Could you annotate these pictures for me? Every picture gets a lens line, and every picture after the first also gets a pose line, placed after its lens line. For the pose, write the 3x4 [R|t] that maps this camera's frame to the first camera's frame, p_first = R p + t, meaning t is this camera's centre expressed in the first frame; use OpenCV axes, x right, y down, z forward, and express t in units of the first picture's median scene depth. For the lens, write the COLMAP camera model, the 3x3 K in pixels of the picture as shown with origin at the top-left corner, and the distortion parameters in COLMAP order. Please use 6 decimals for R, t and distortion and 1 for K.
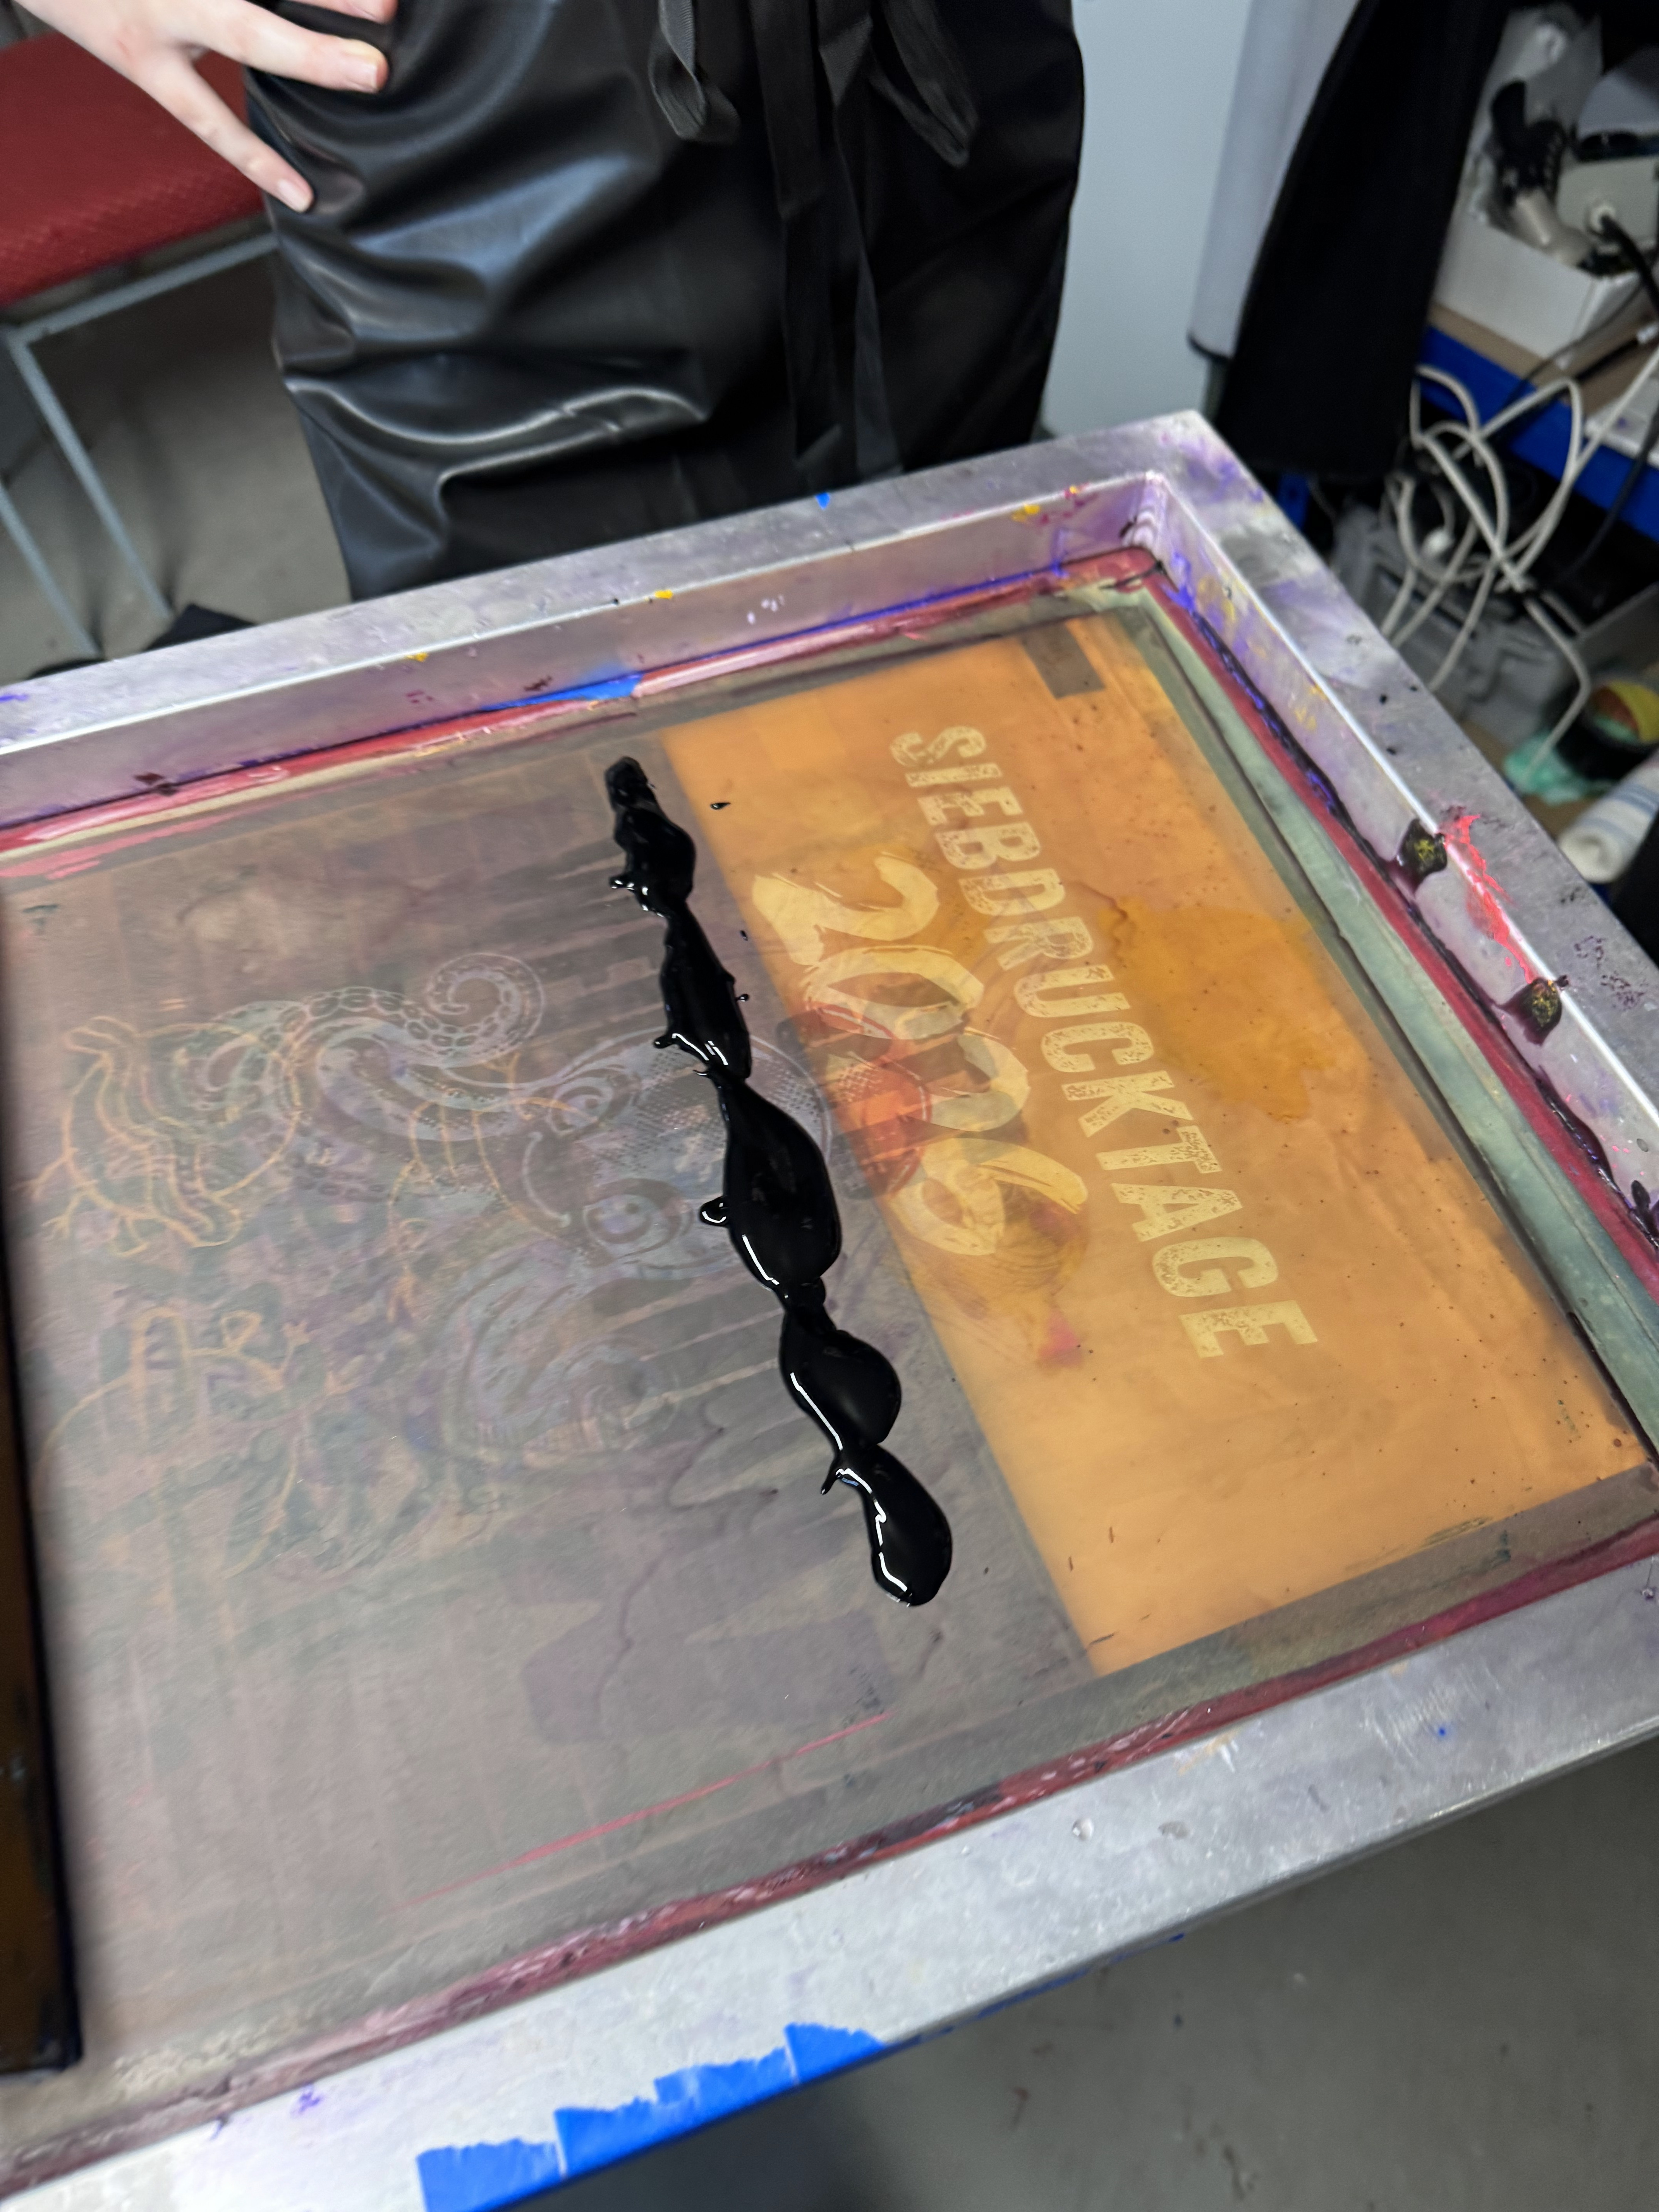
lens RADIAL K [[1580.9, 0, 822.0], [0, 1580.9, 1108.6], [0, 0, 1]] dist [0.042371, -0.026872]
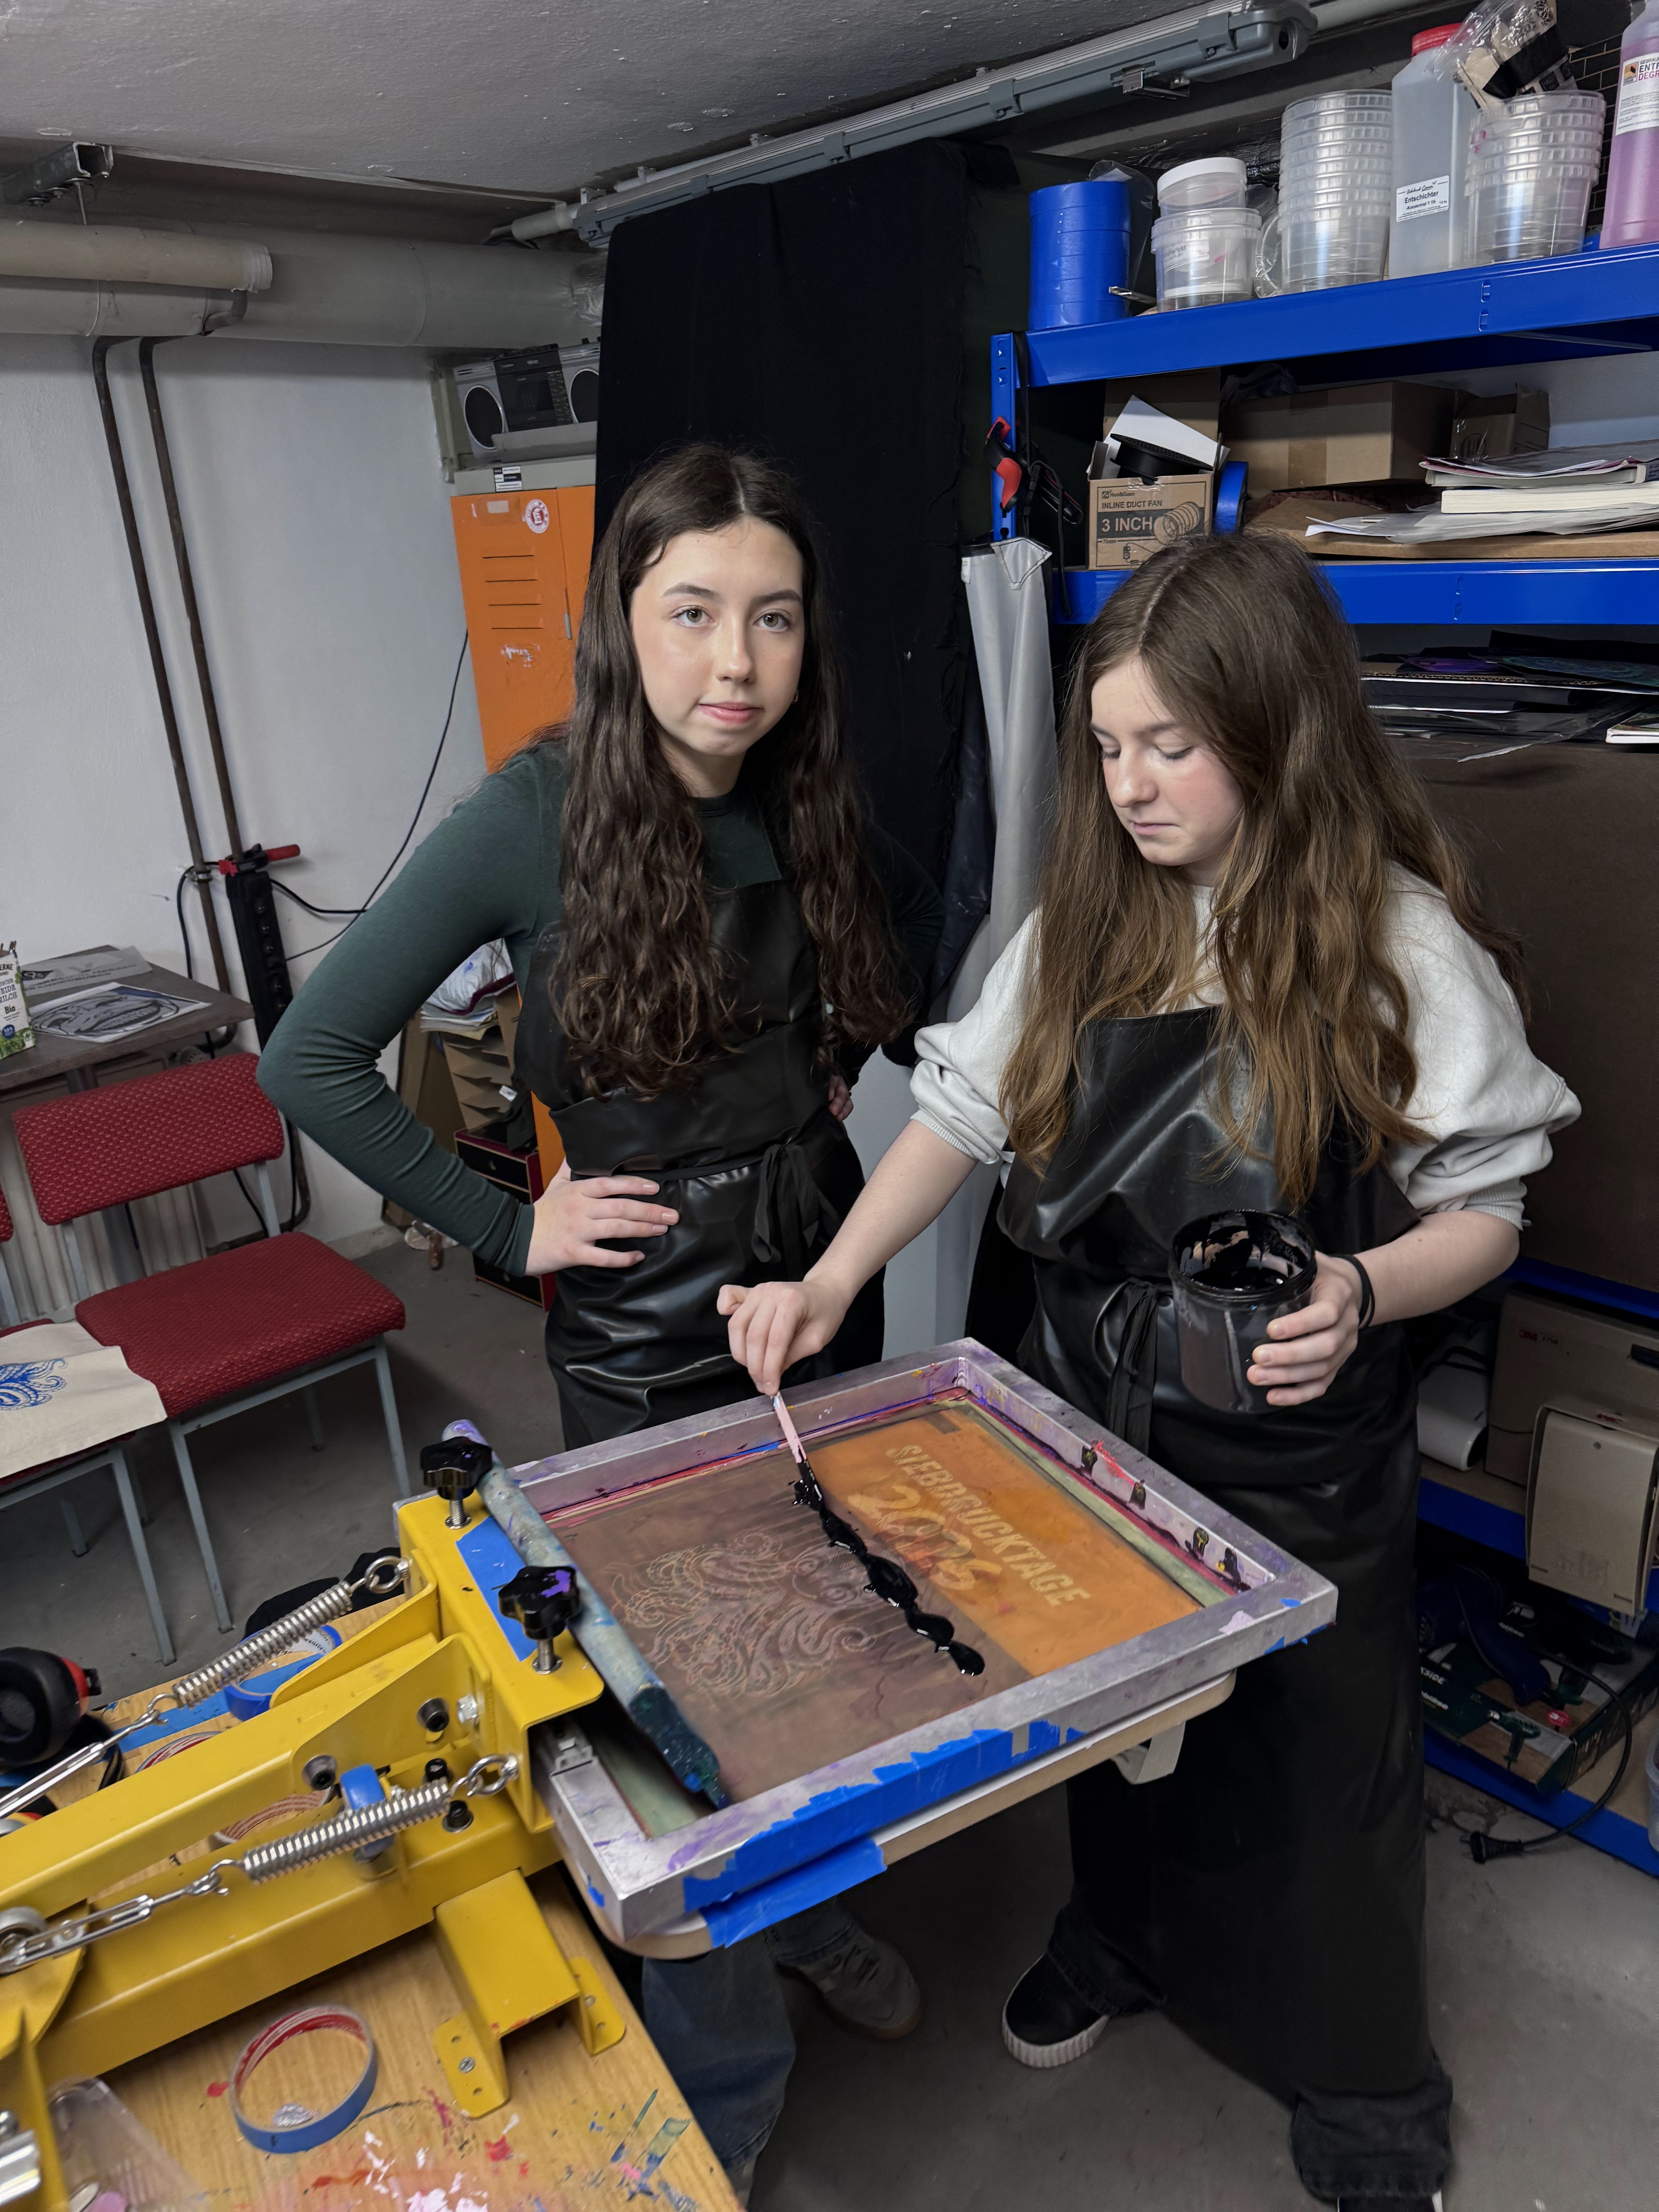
lens RADIAL K [[1580.9, 0, 838.3], [0, 1580.9, 1116.8], [0, 0, 1]] dist [0.042371, -0.026872]
pose [[0.980824, -0.050401, 0.188266, -0.536874], [0.155055, 0.787033, -0.597107, 0.948710], [-0.118077, 0.614849, 0.779756, -1.453998]]
